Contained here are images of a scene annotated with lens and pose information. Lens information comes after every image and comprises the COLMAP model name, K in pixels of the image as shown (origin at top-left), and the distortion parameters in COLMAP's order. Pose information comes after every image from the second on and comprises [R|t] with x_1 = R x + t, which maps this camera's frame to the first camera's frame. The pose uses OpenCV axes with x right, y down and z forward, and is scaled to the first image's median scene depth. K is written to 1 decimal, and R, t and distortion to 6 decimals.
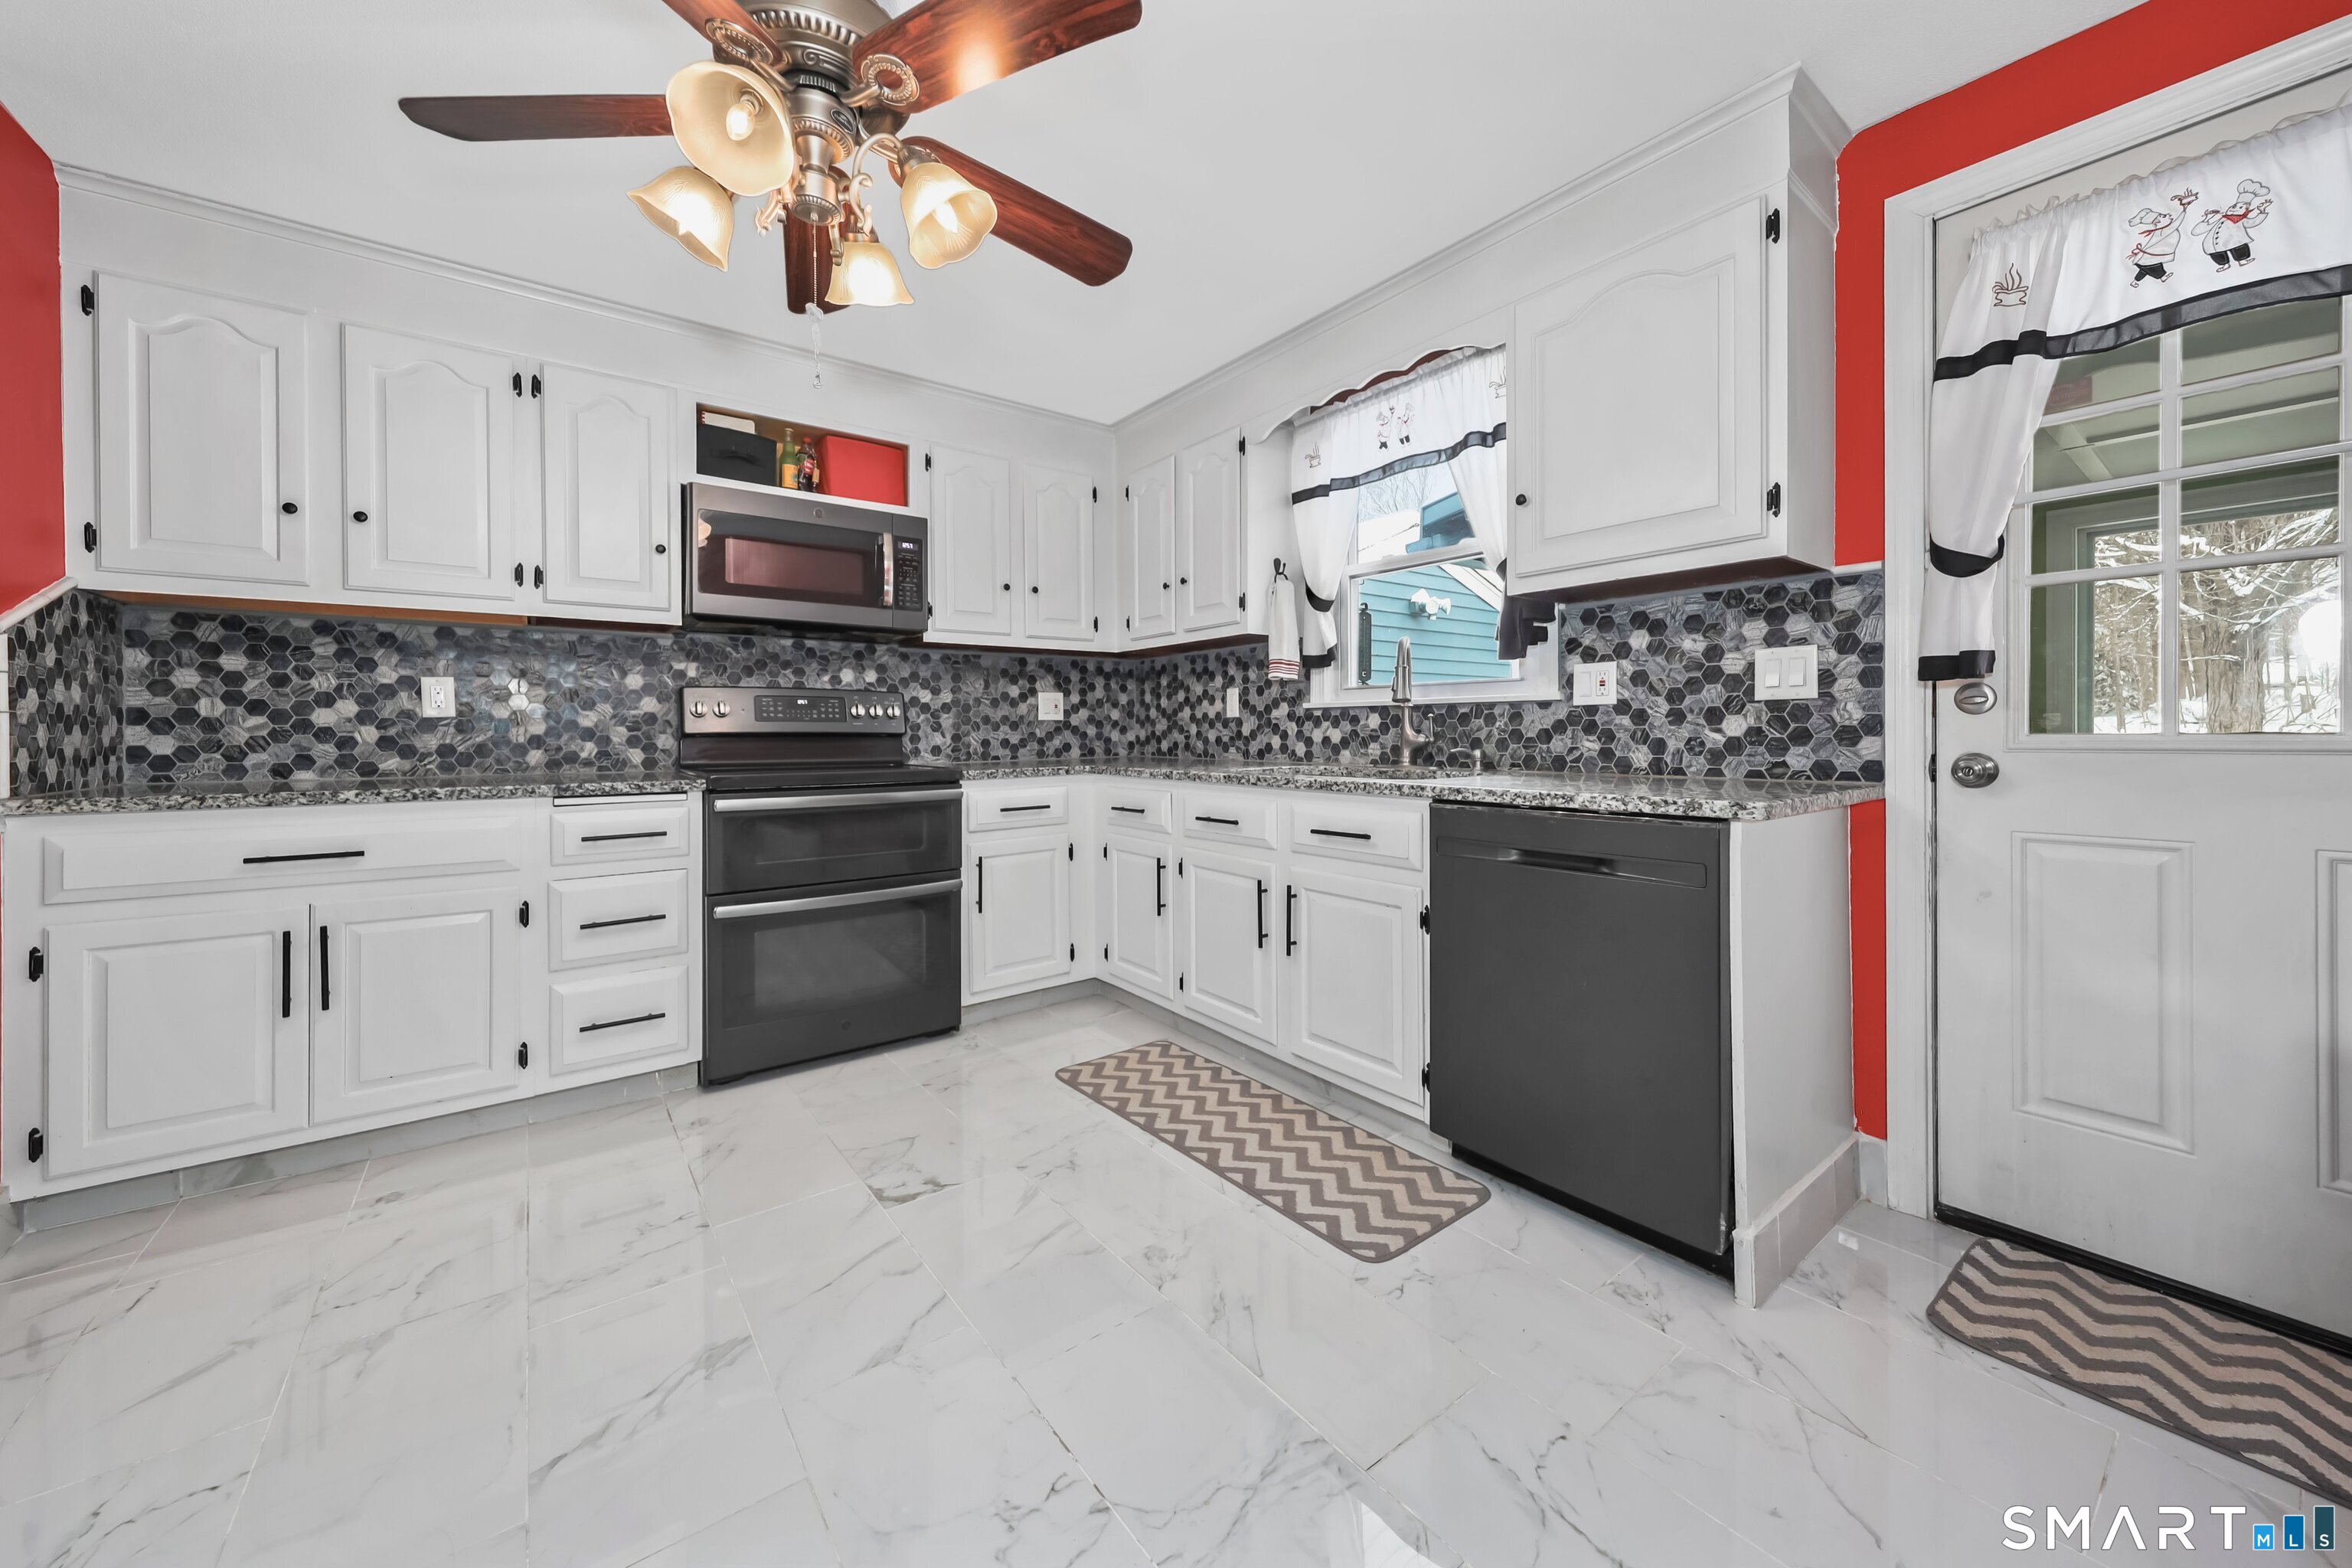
lens RADIAL K [[858.4, 0, 1166.5], [0, 858.4, 735.1], [0, 0, 1]] dist [0.022341, -0.009149]
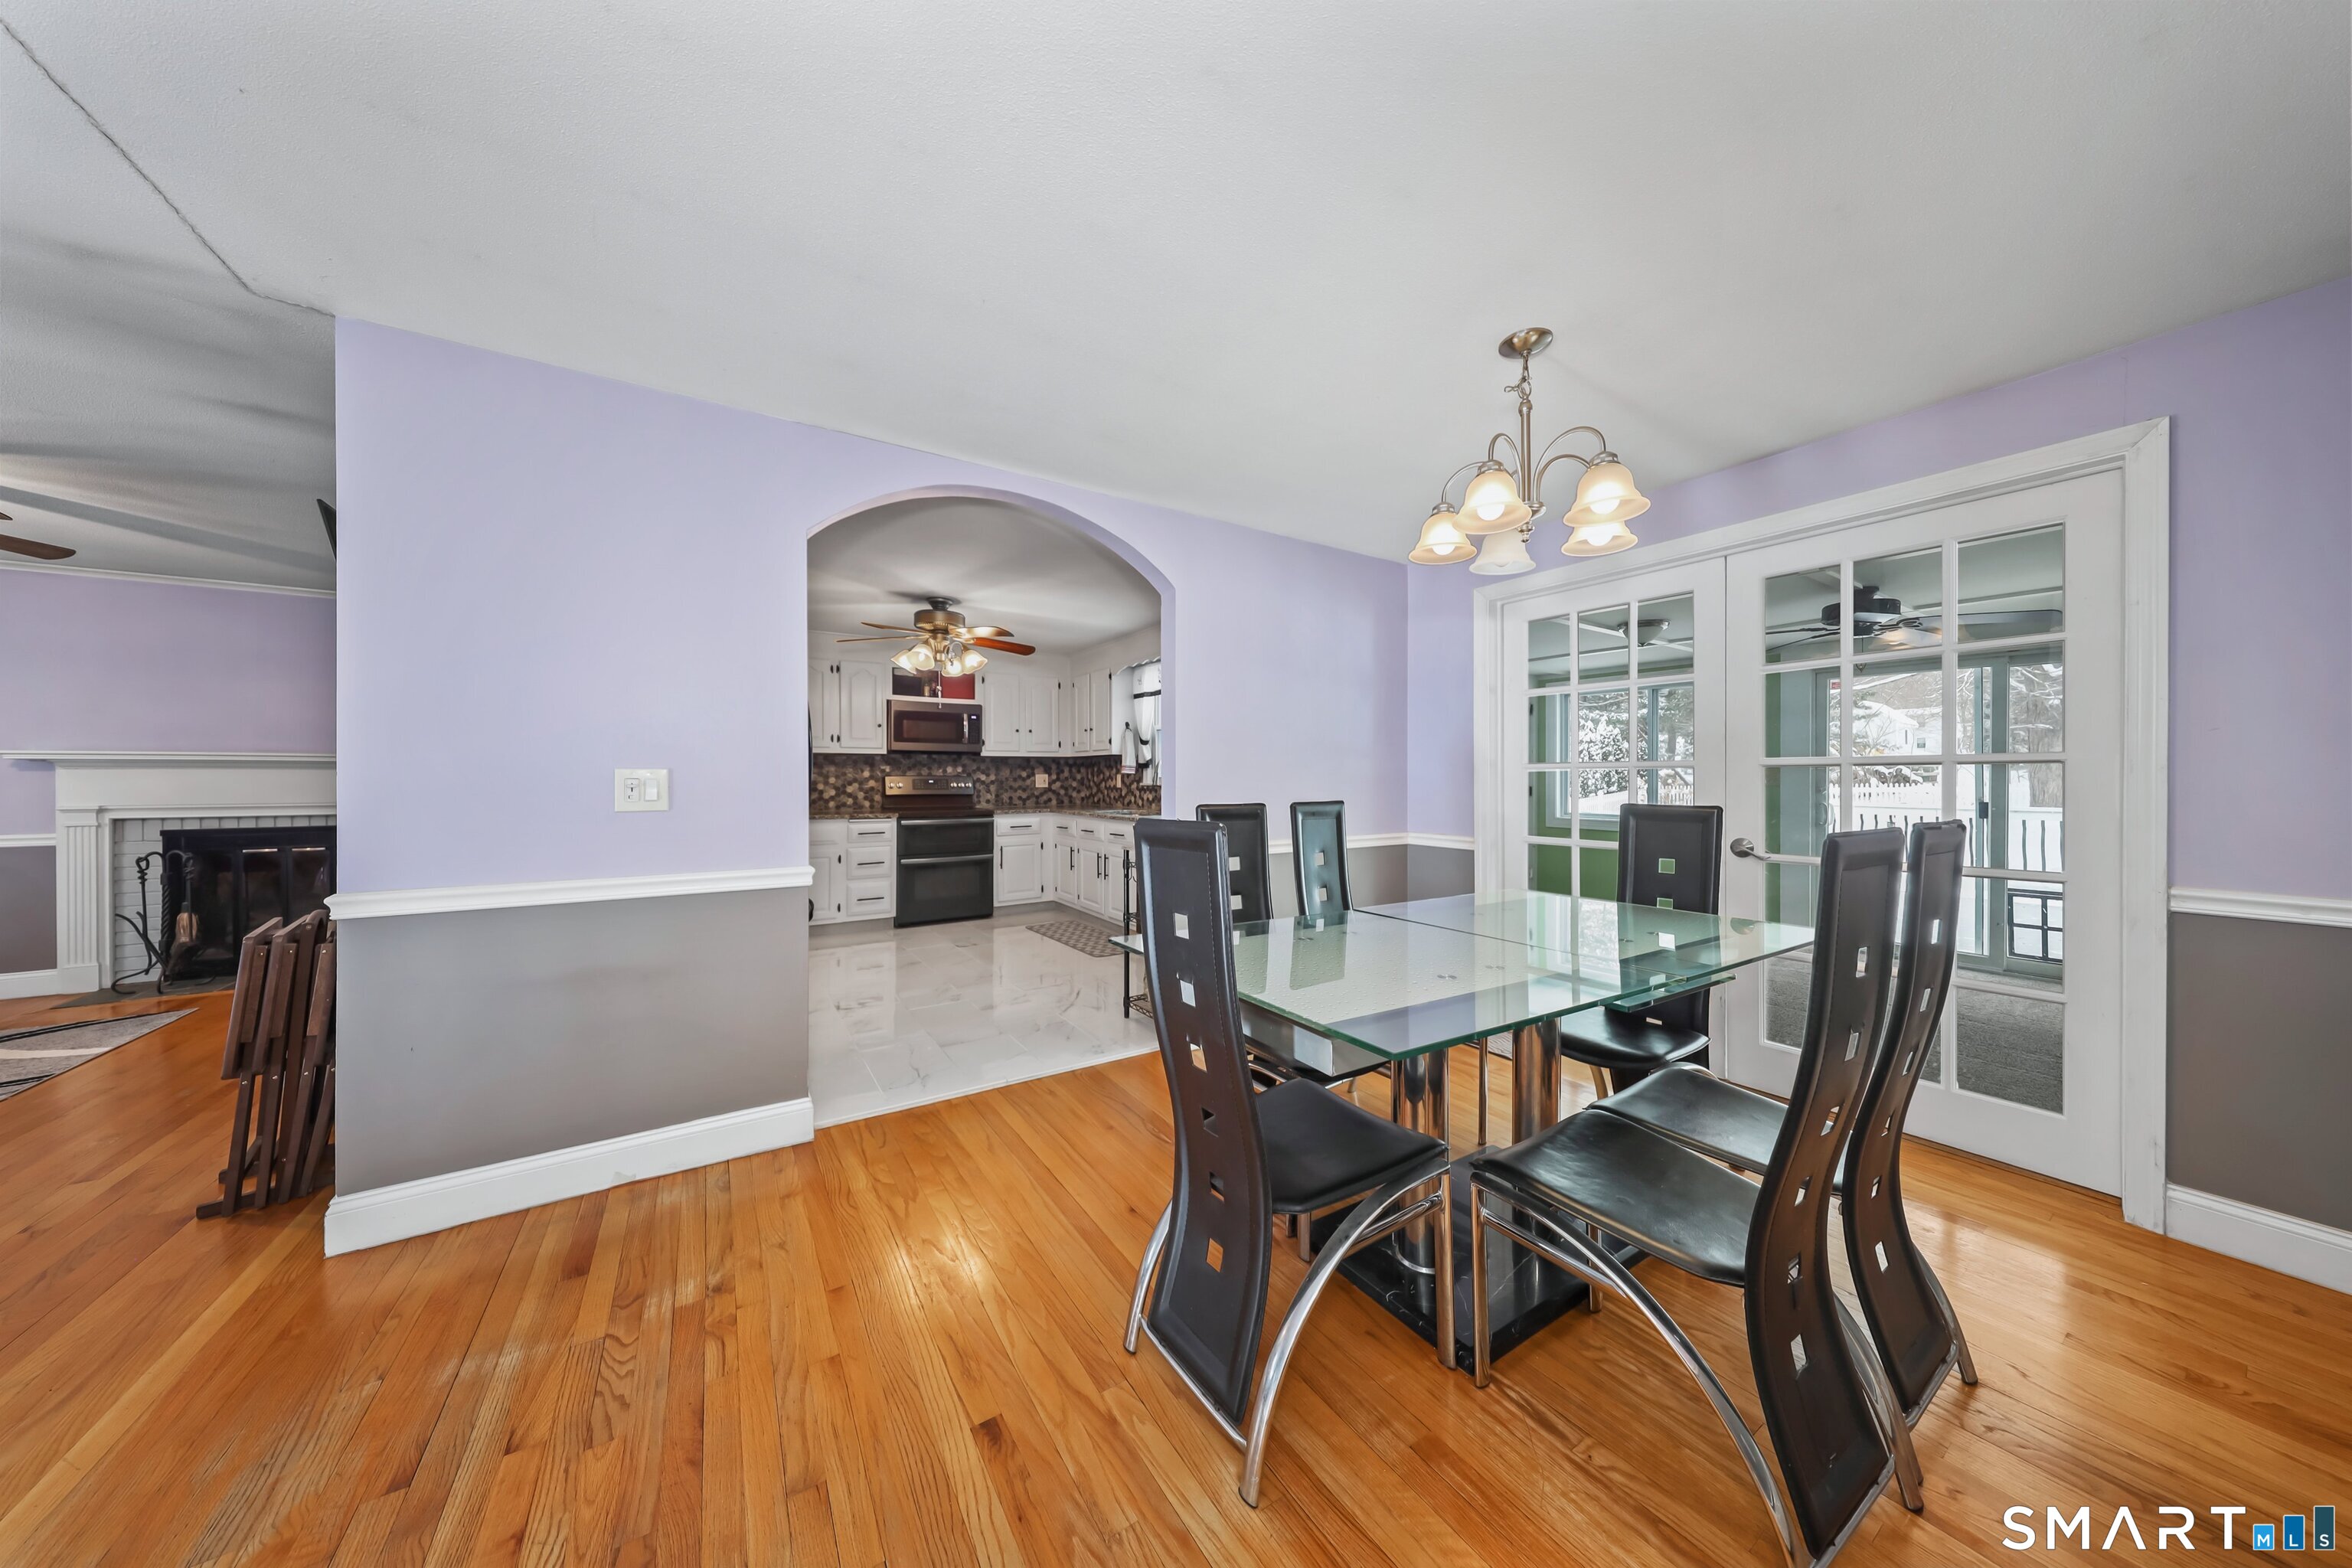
lens RADIAL K [[723.9, 0, 1176.0], [0, 723.9, 784.0], [0, 0, 1]] dist [0.001311, 0.000205]
pose [[0.998003, 0.006289, -0.062856, 0.407199], [-0.005841, 0.999956, 0.007311, -0.053051], [0.062899, -0.006929, 0.997996, -1.024570]]
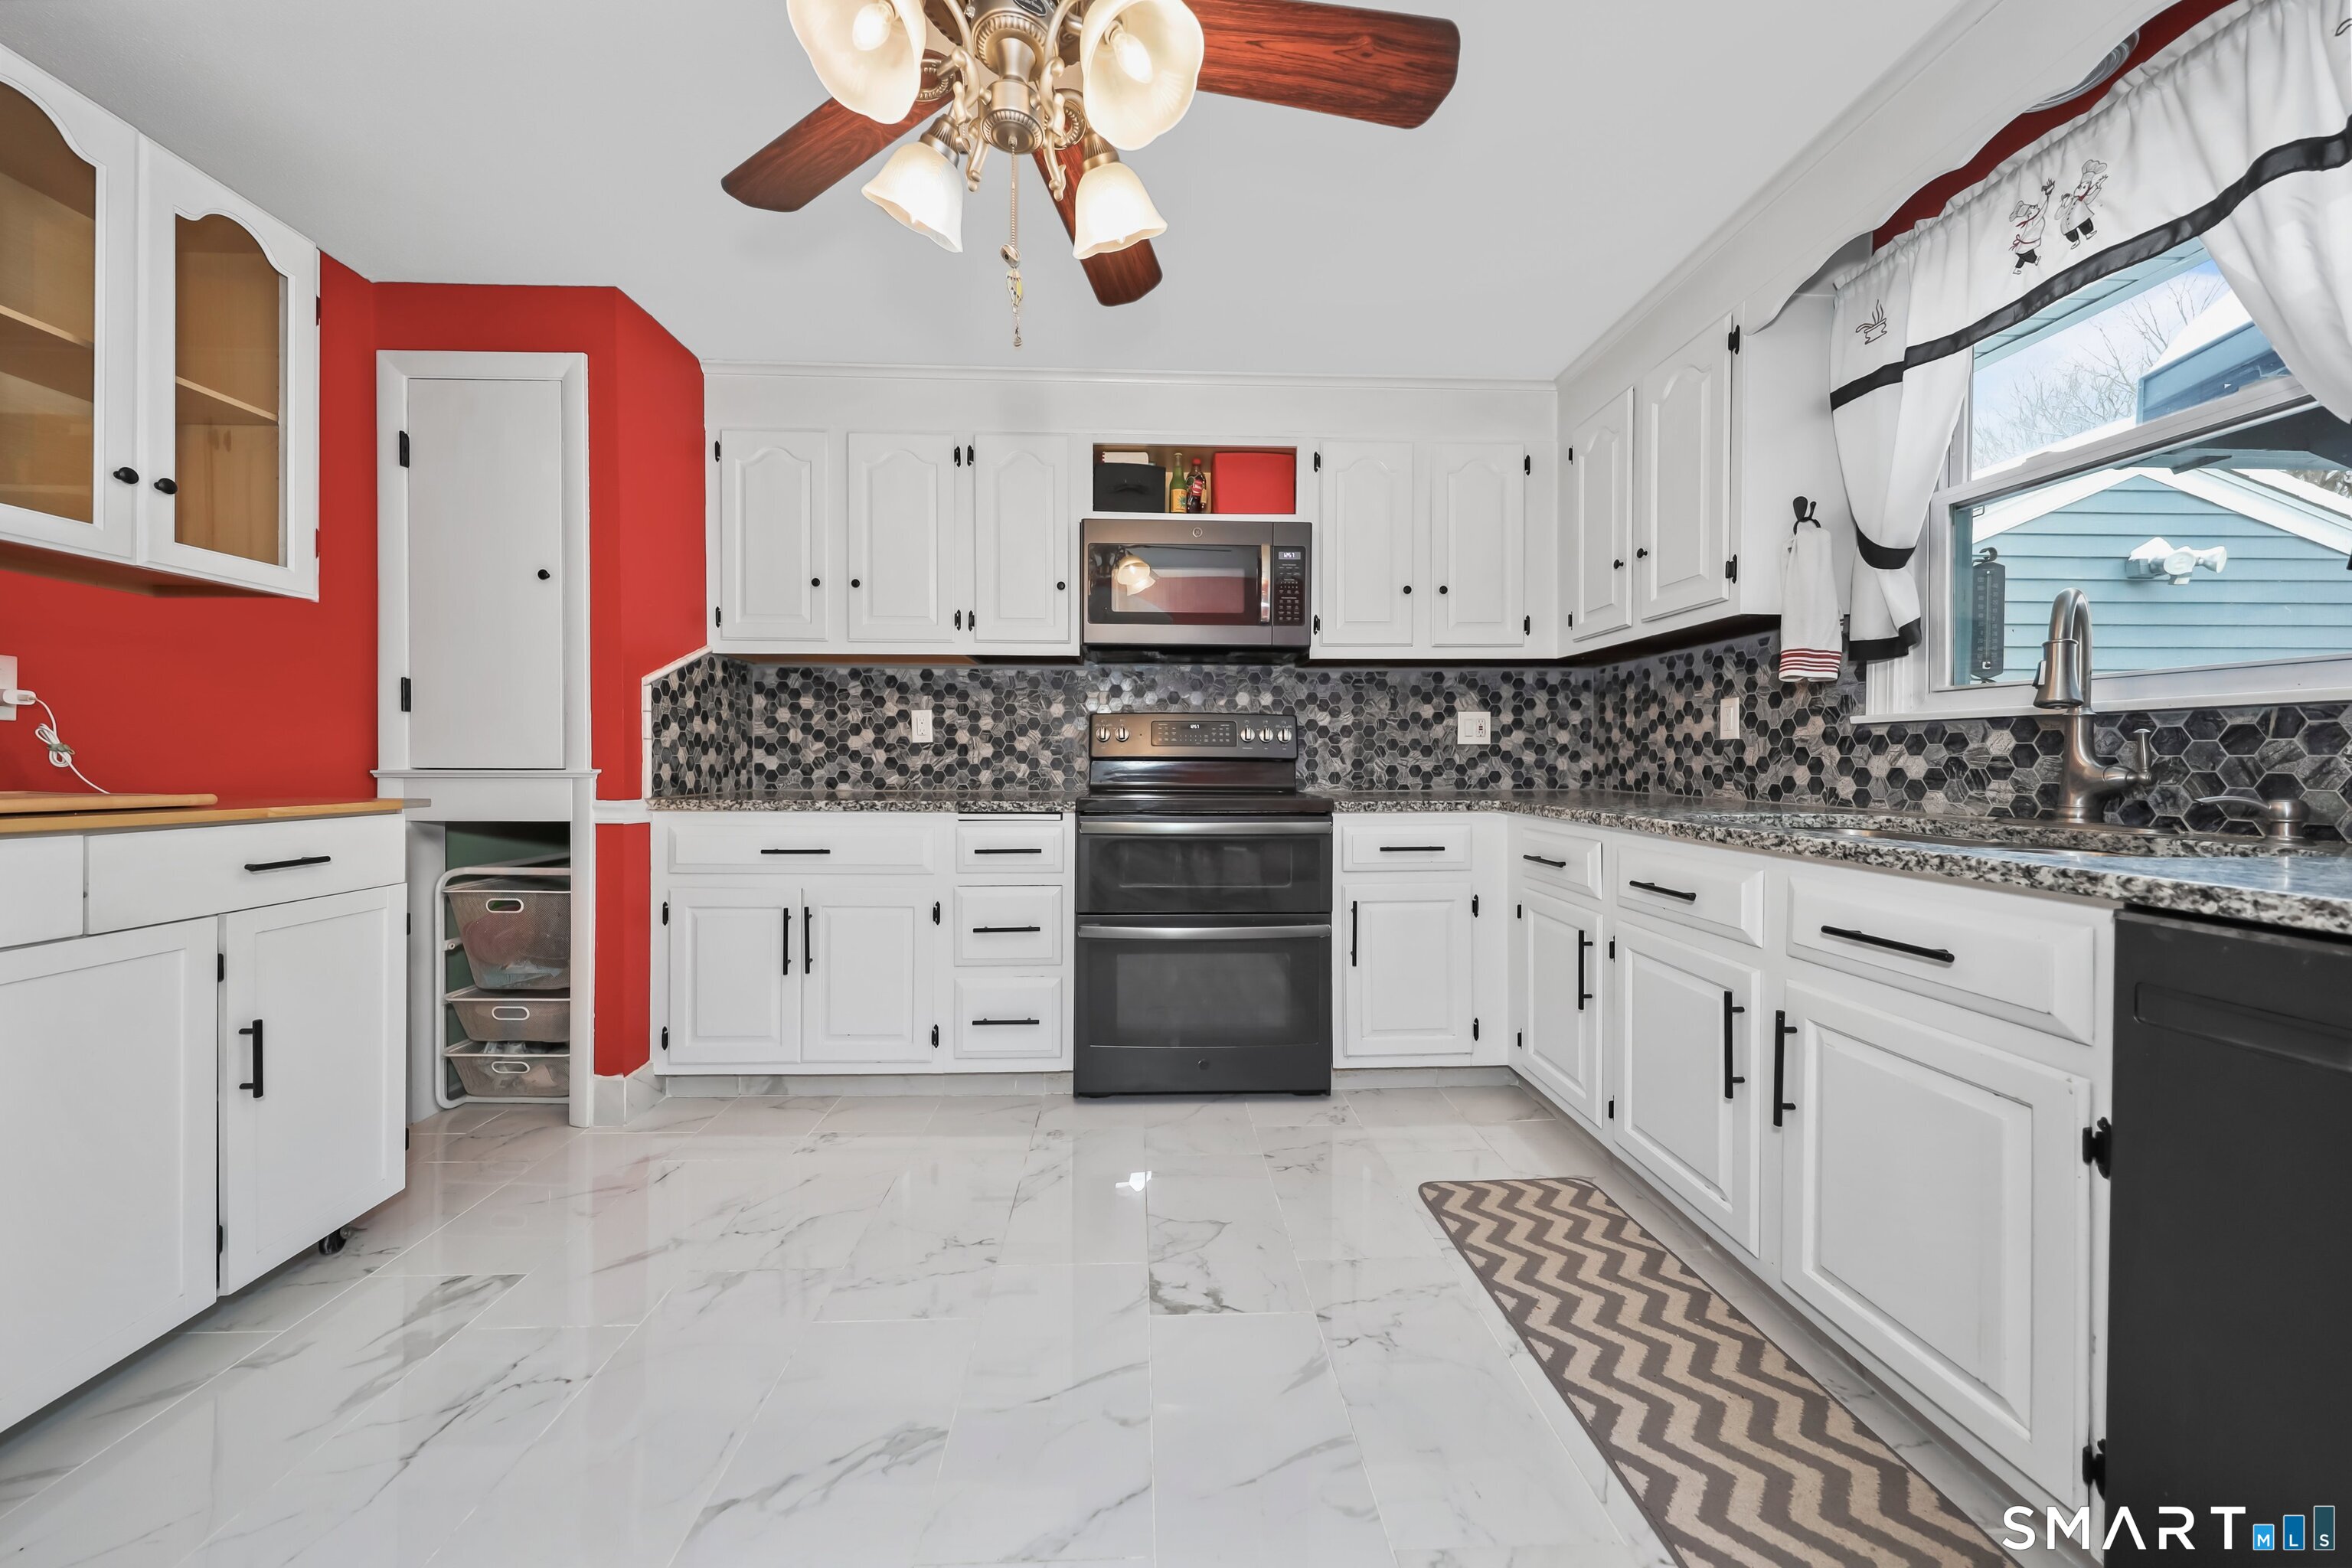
lens RADIAL K [[806.7, 0, 1164.5], [0, 806.7, 763.8], [0, 0, 1]] dist [0.002909, 0.000153]
pose [[0.823847, 0.010973, -0.566706, 0.084139], [-0.008913, 0.999940, 0.006403, -0.000717], [0.566742, -0.000224, 0.823895, 0.220854]]
